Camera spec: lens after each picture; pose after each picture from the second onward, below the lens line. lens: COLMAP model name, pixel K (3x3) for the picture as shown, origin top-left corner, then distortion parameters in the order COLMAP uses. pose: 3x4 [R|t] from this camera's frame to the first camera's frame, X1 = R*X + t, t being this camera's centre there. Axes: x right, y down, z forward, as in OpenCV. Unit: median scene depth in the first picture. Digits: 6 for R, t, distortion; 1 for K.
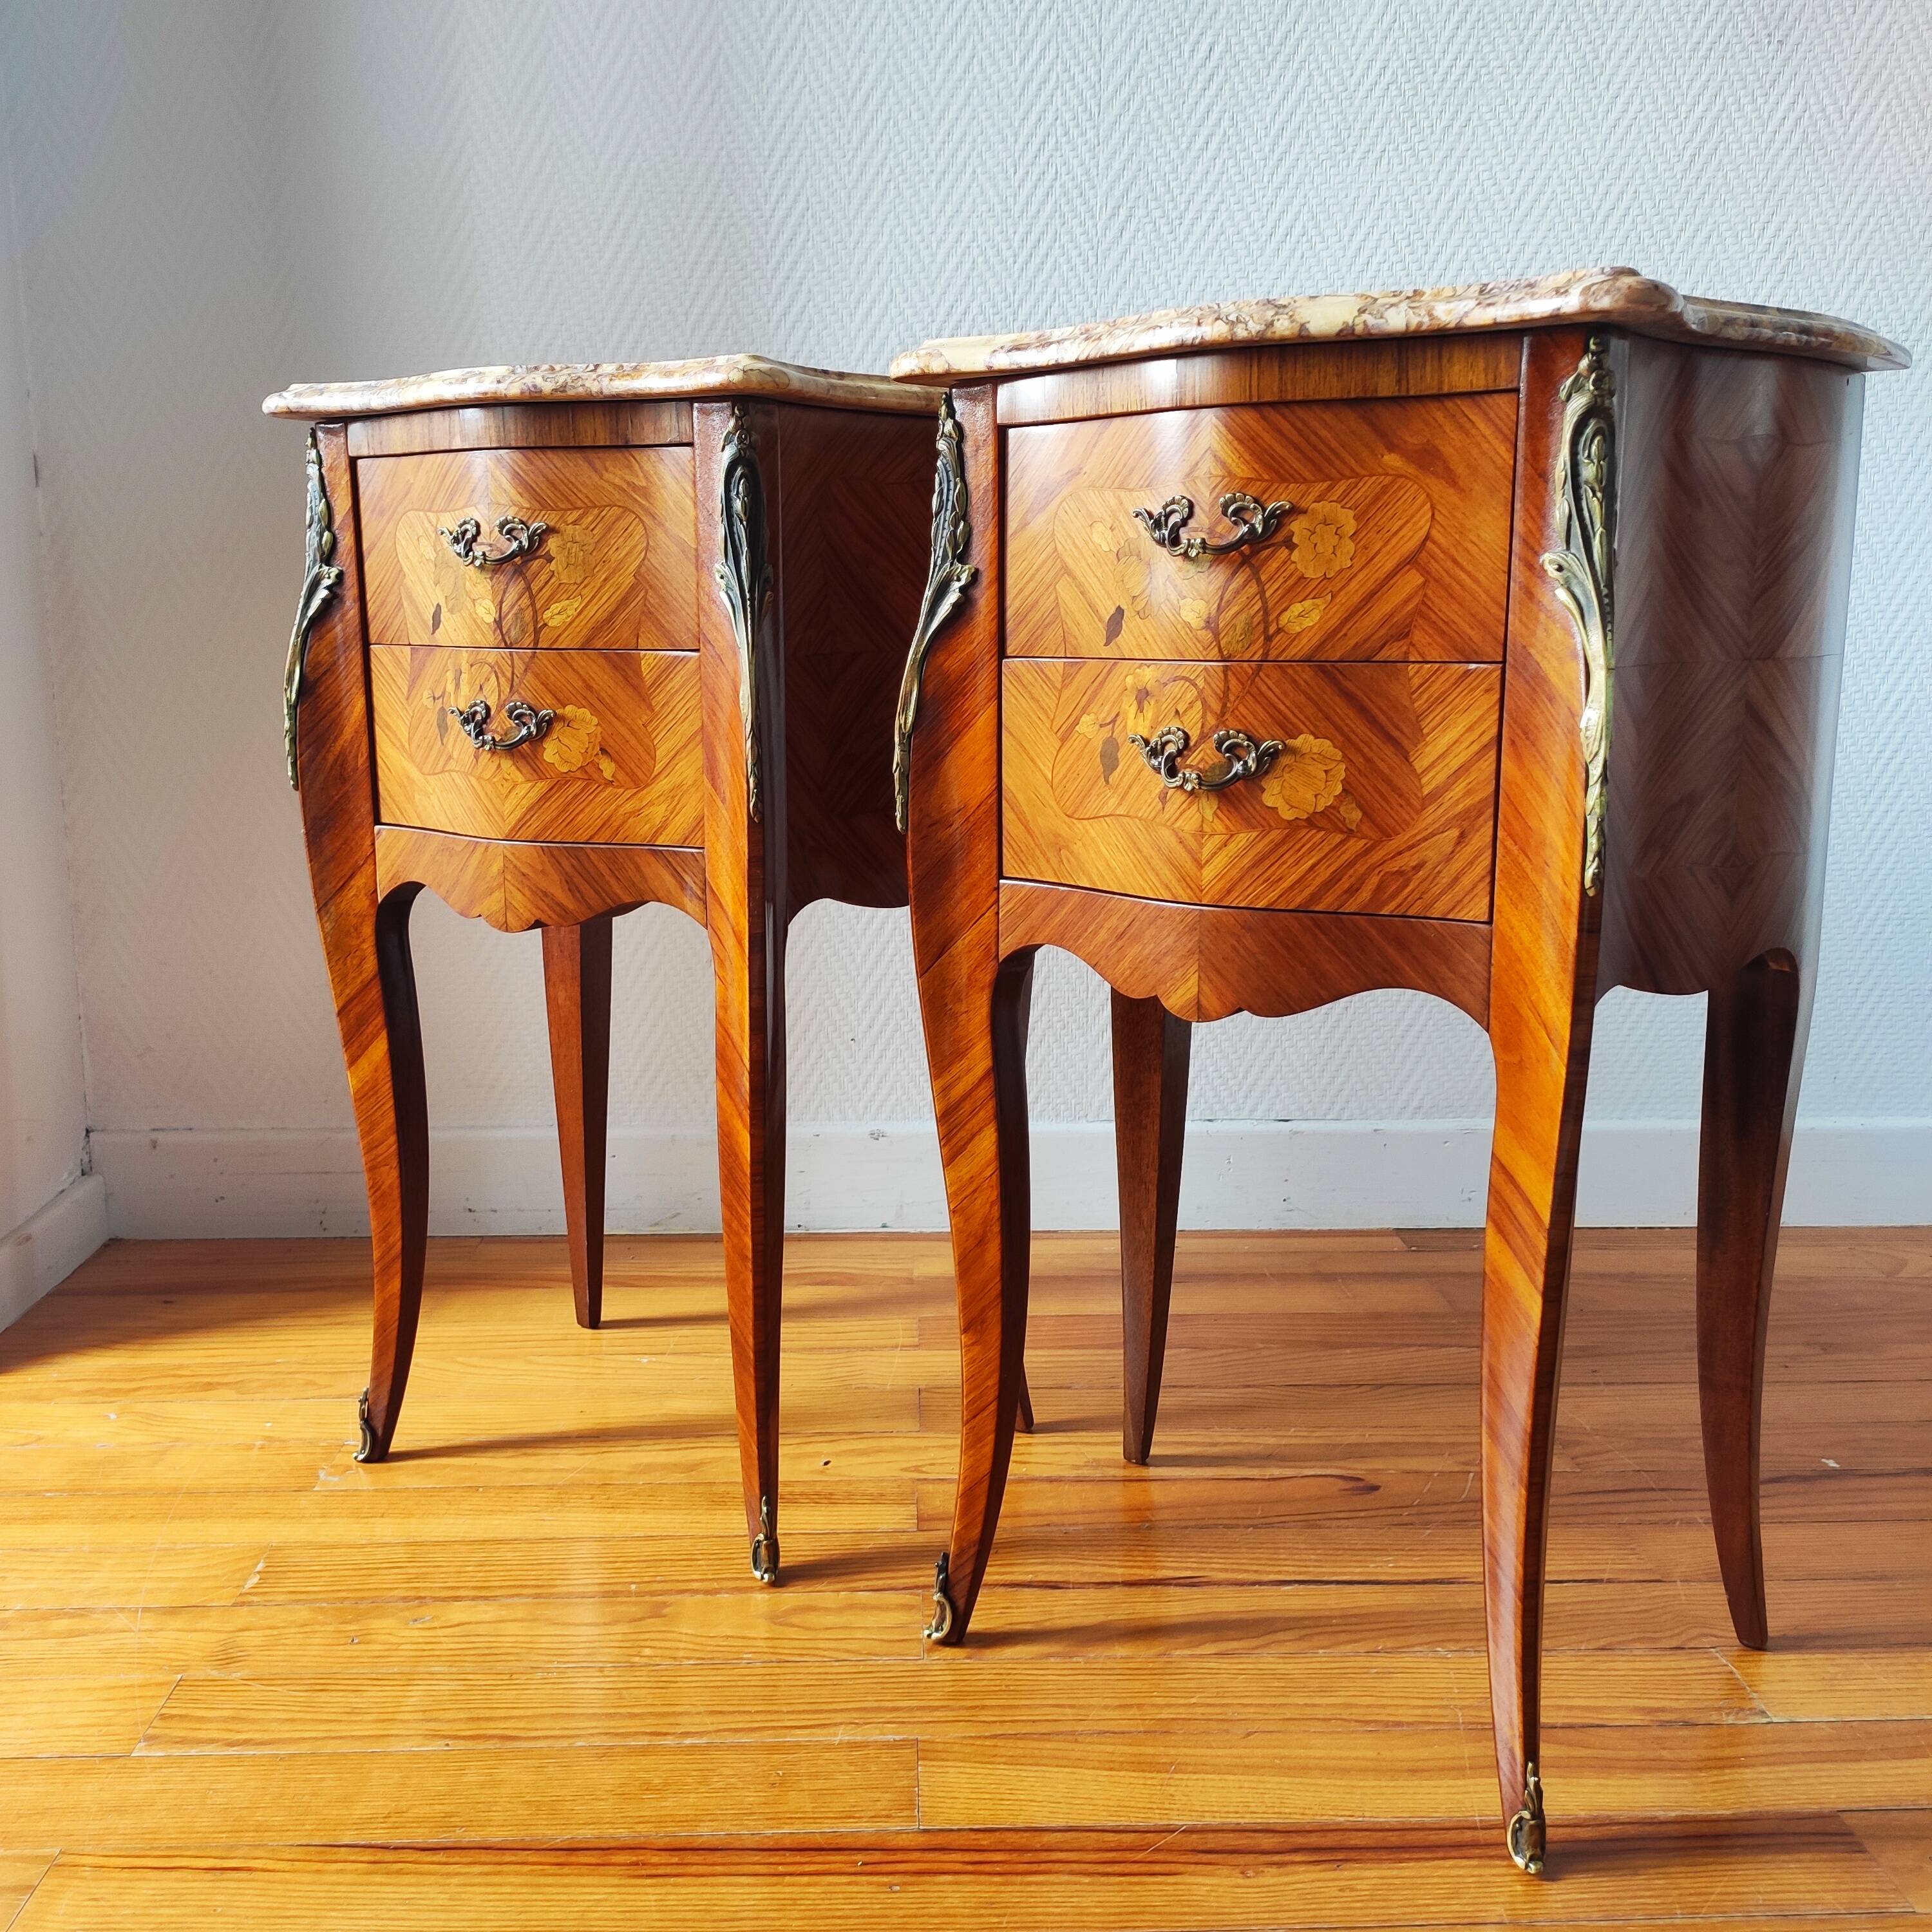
lens RADIAL K [[1902.7, 0, 967.7], [0, 1902.7, 969.8], [0, 0, 1]] dist [-0.005490, 0.000000]
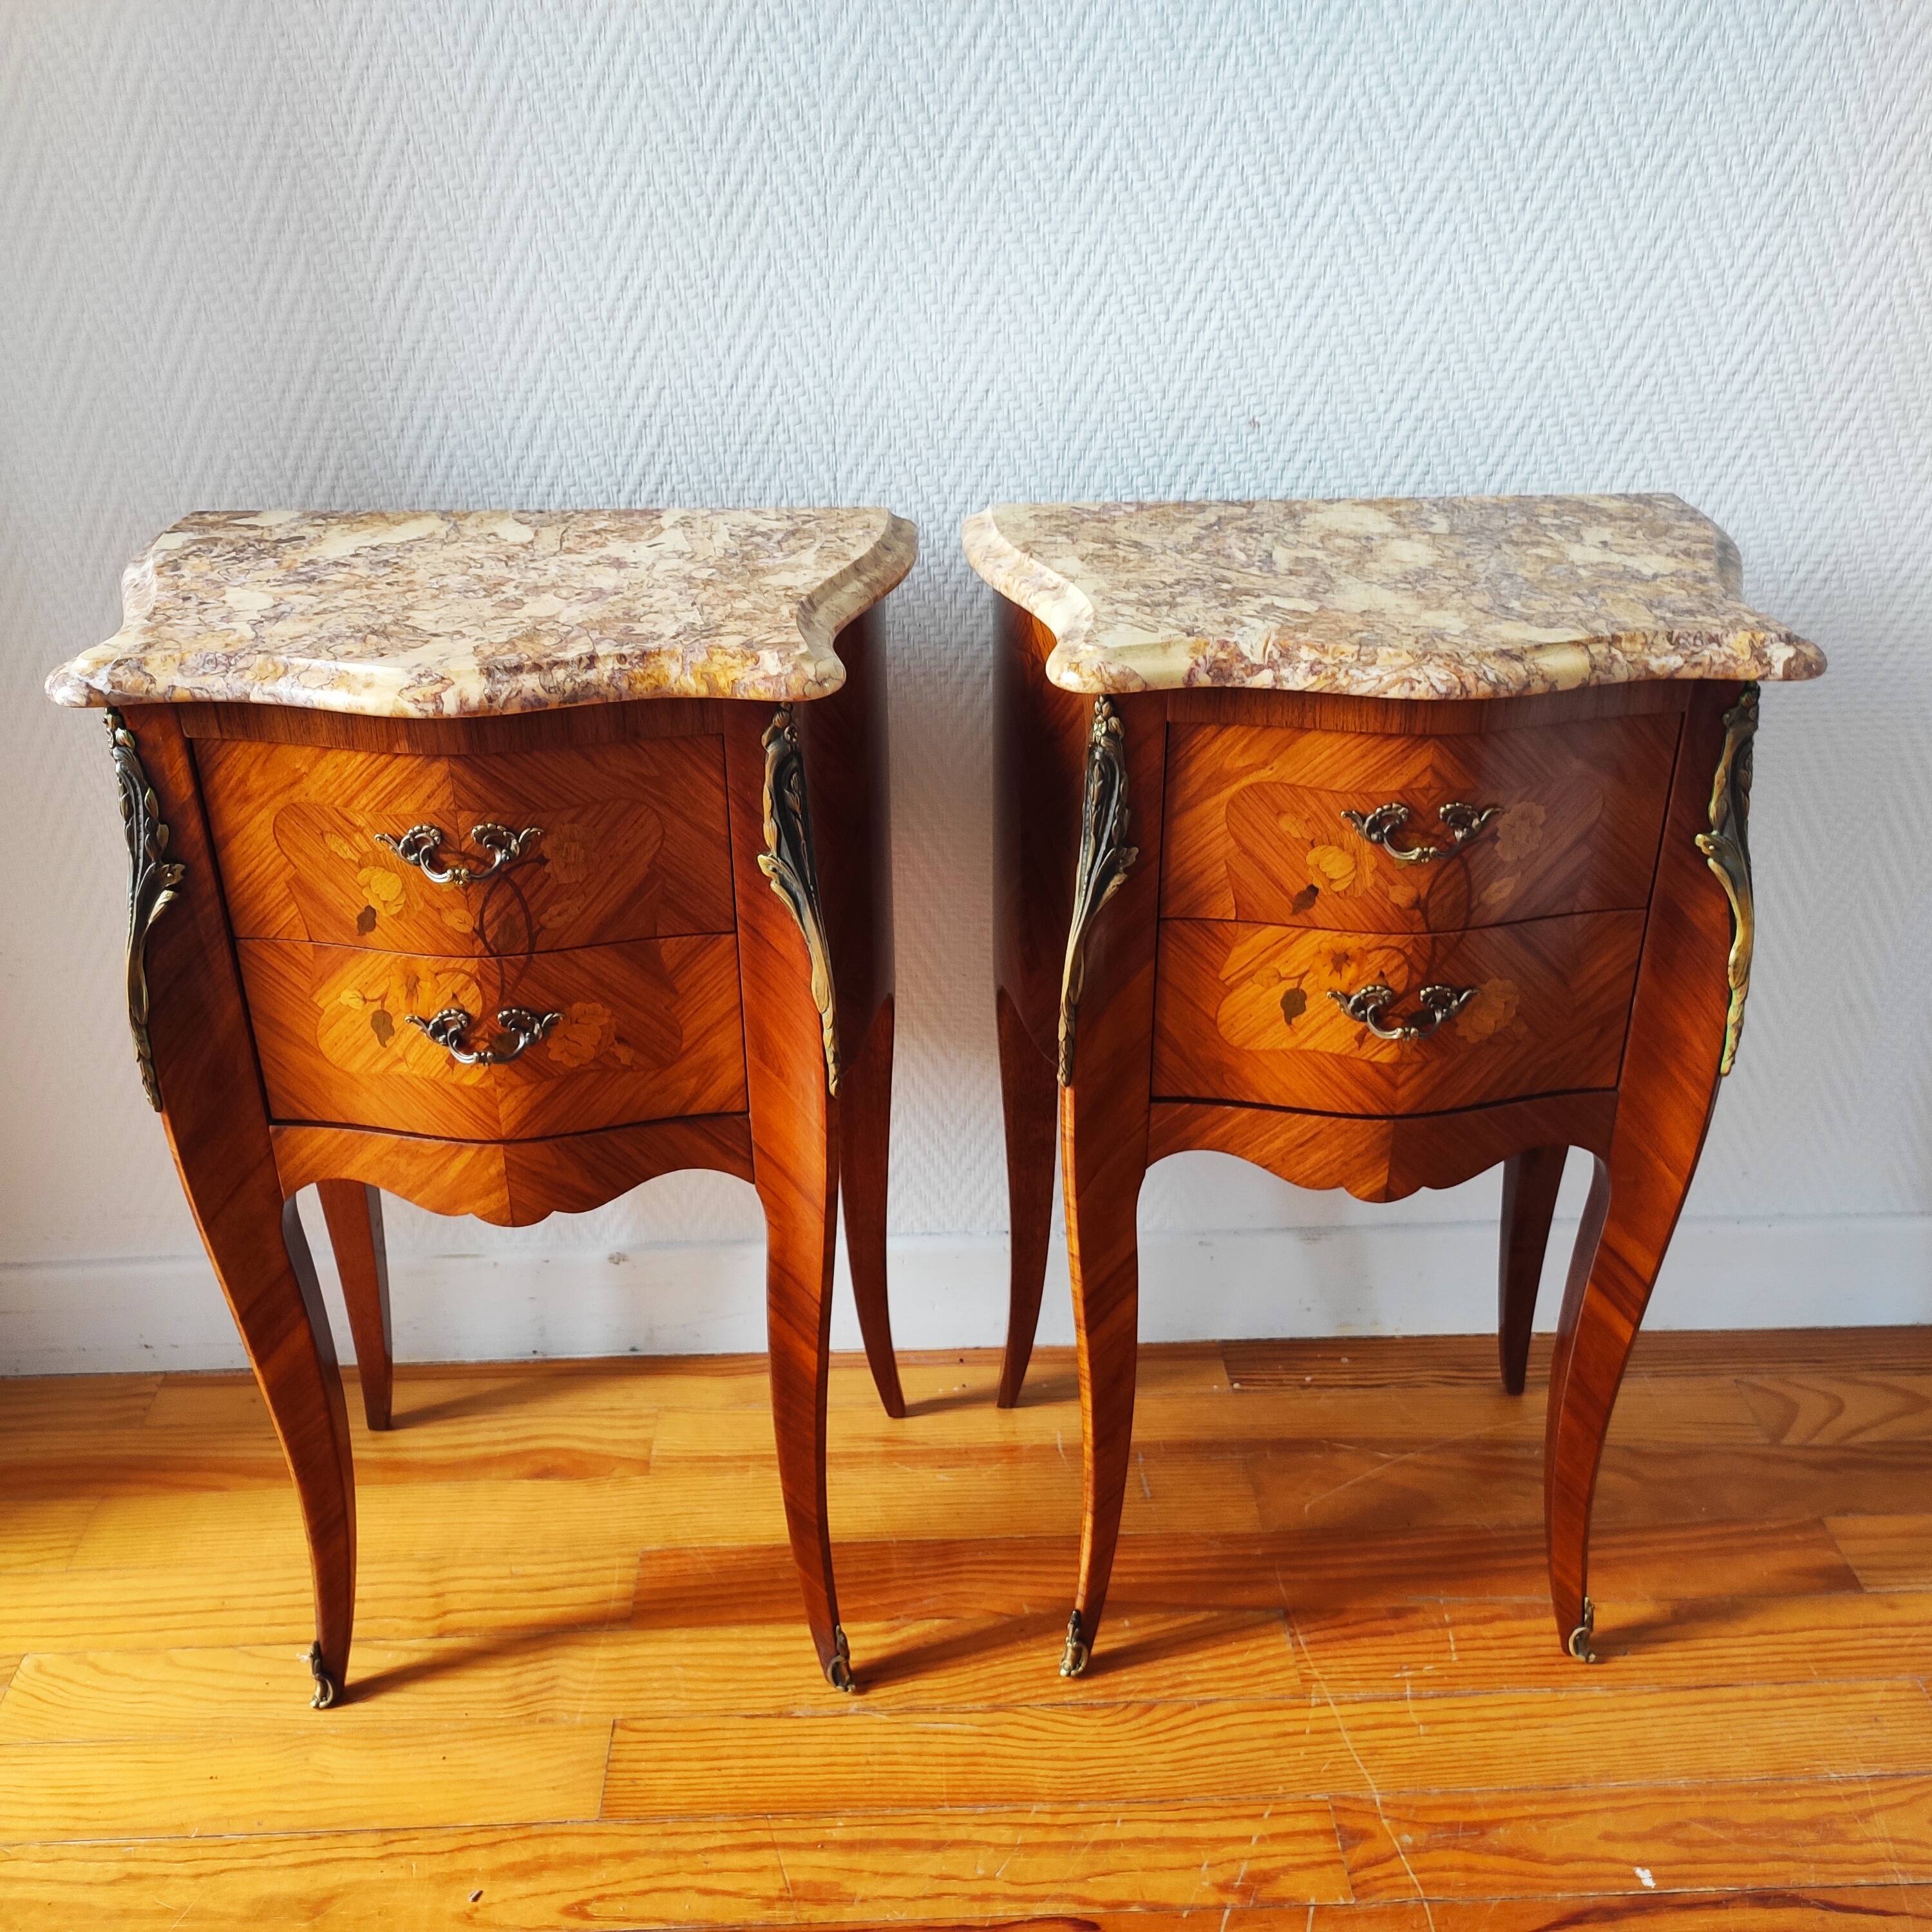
lens RADIAL K [[1902.7, 0, 977.2], [0, 1902.7, 972.9], [0, 0, 1]] dist [-0.005490, 0.000000]
pose [[0.999926, -0.008939, 0.008295, 0.147121], [0.006186, 0.958013, 0.286657, -0.382600], [-0.010509, -0.286584, 0.957997, 0.295889]]
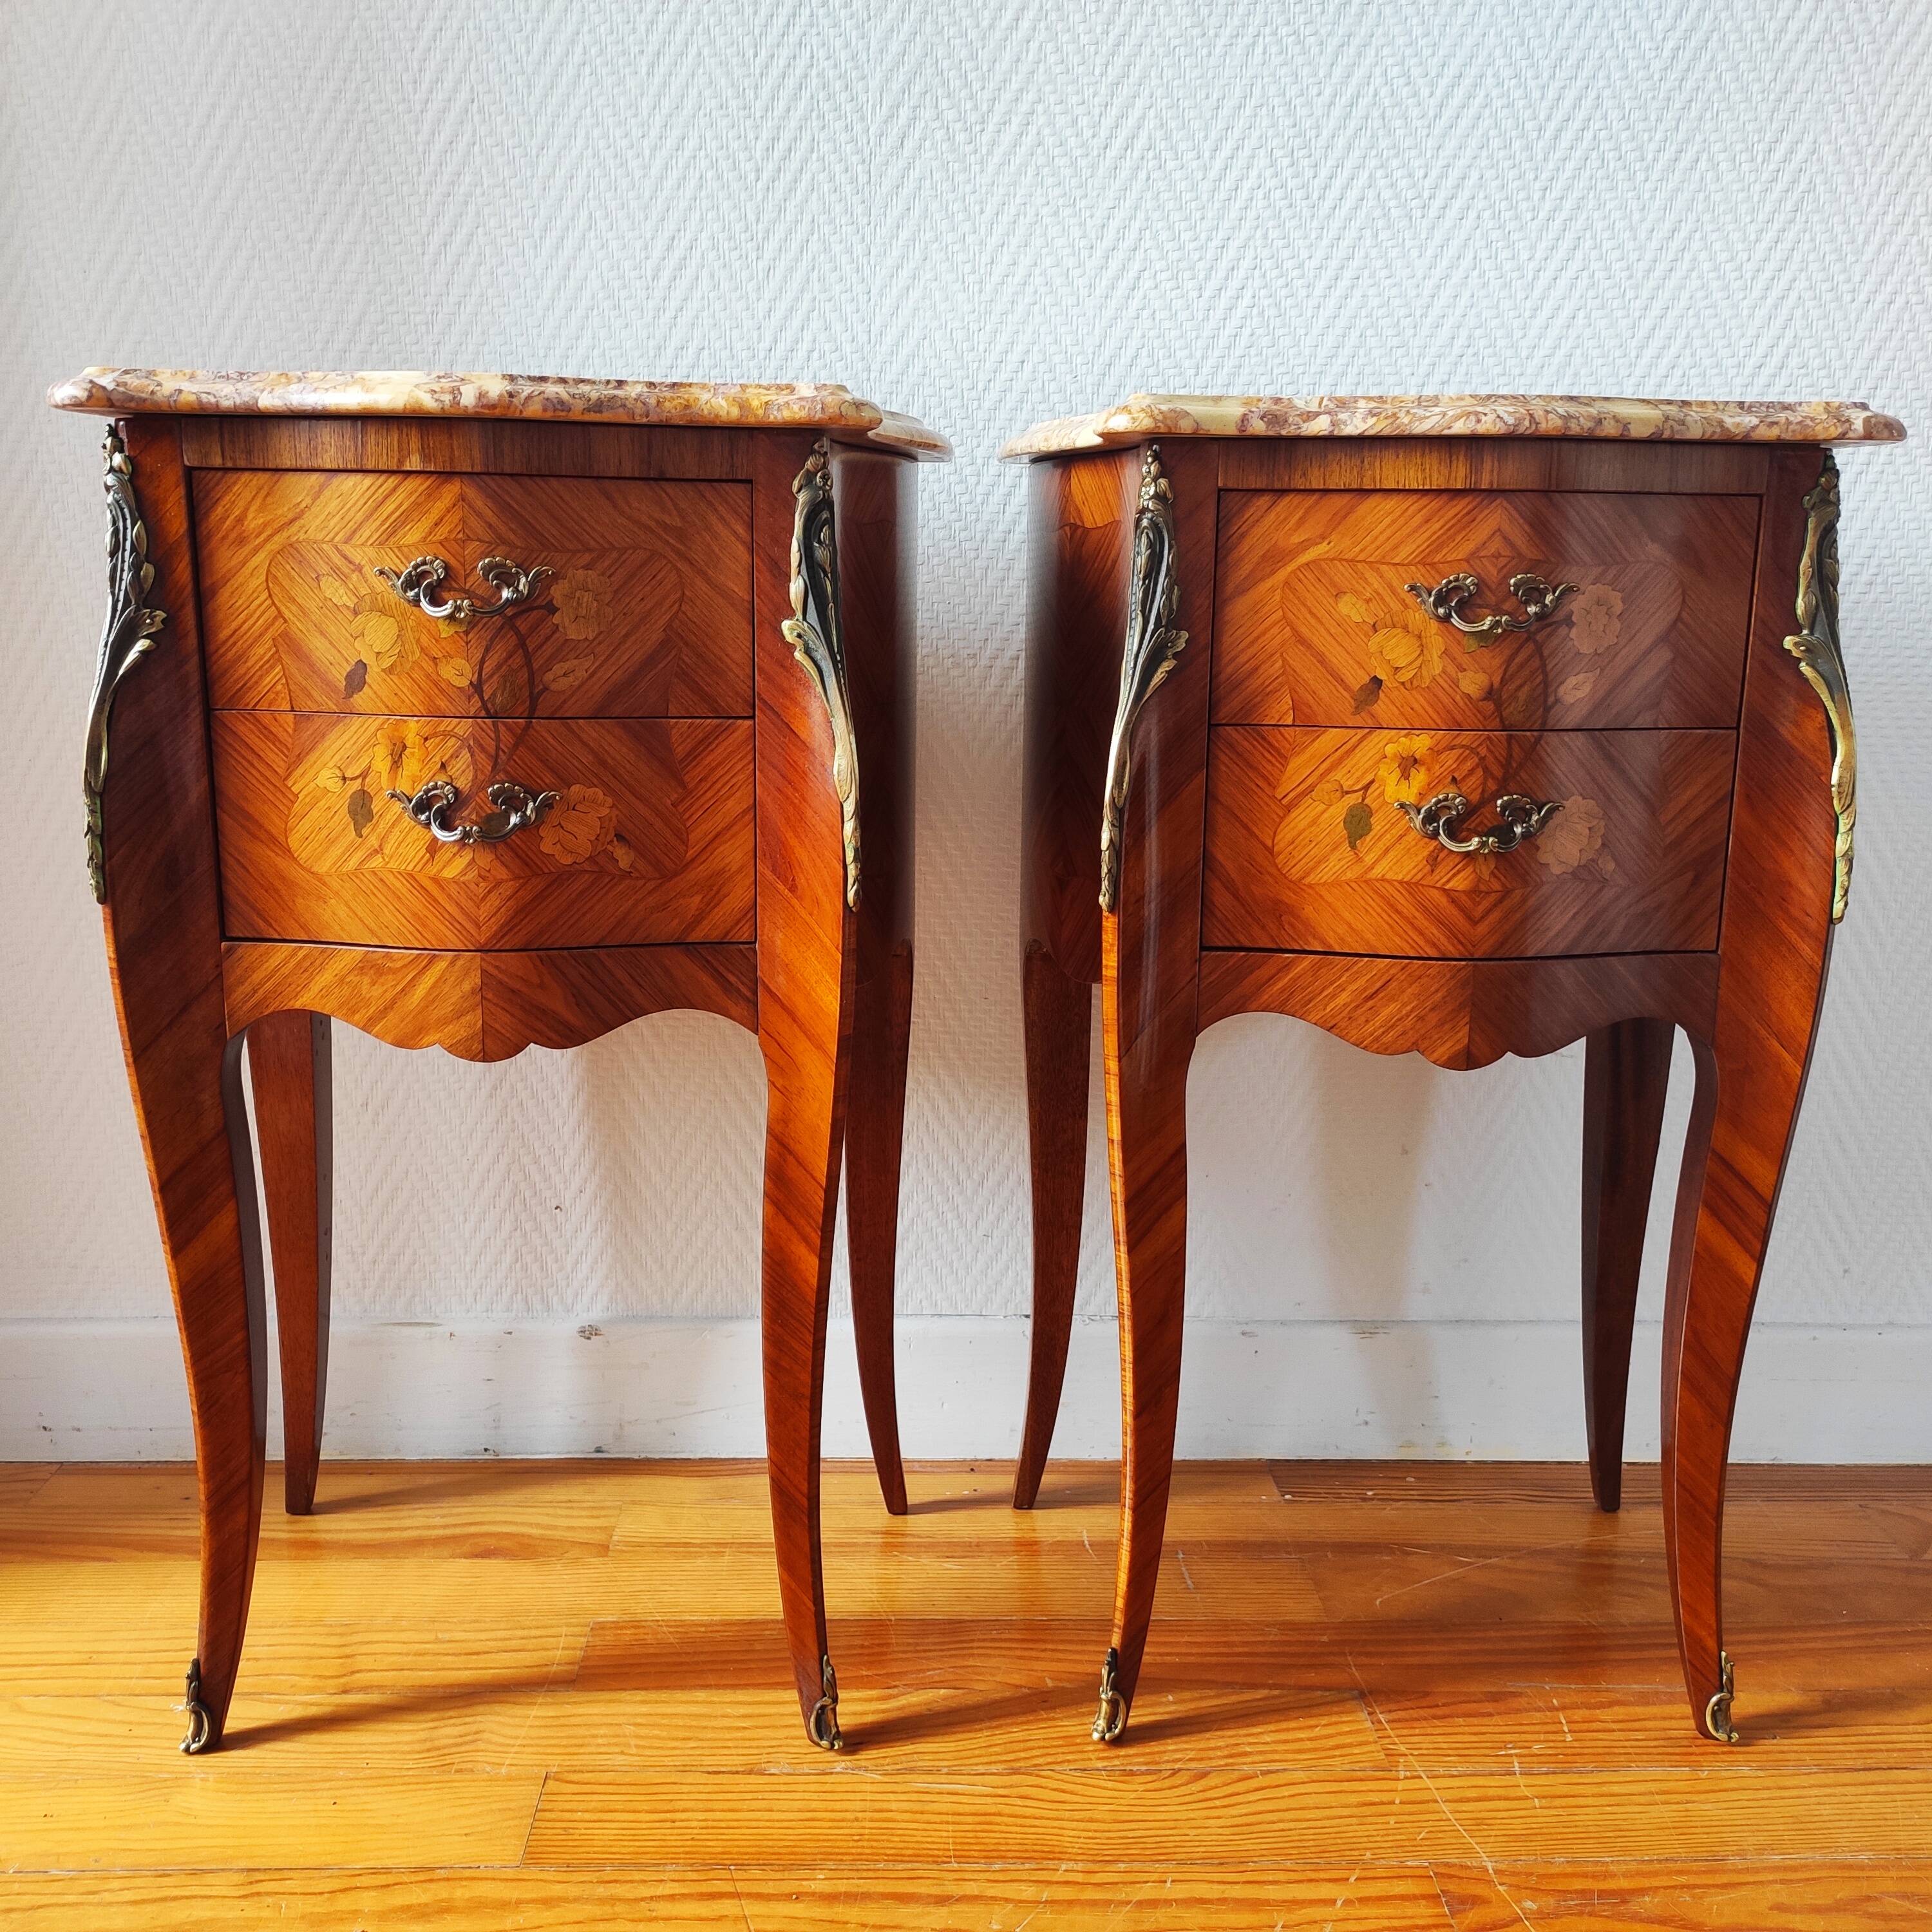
lens RADIAL K [[1902.7, 0, 970.5], [0, 1902.7, 966.6], [0, 0, 1]] dist [-0.005490, 0.000000]
pose [[0.999890, 0.012506, 0.007949, 0.132941], [-0.012592, 0.999861, 0.010913, -0.095700], [-0.007812, -0.011012, 0.999909, 0.326262]]
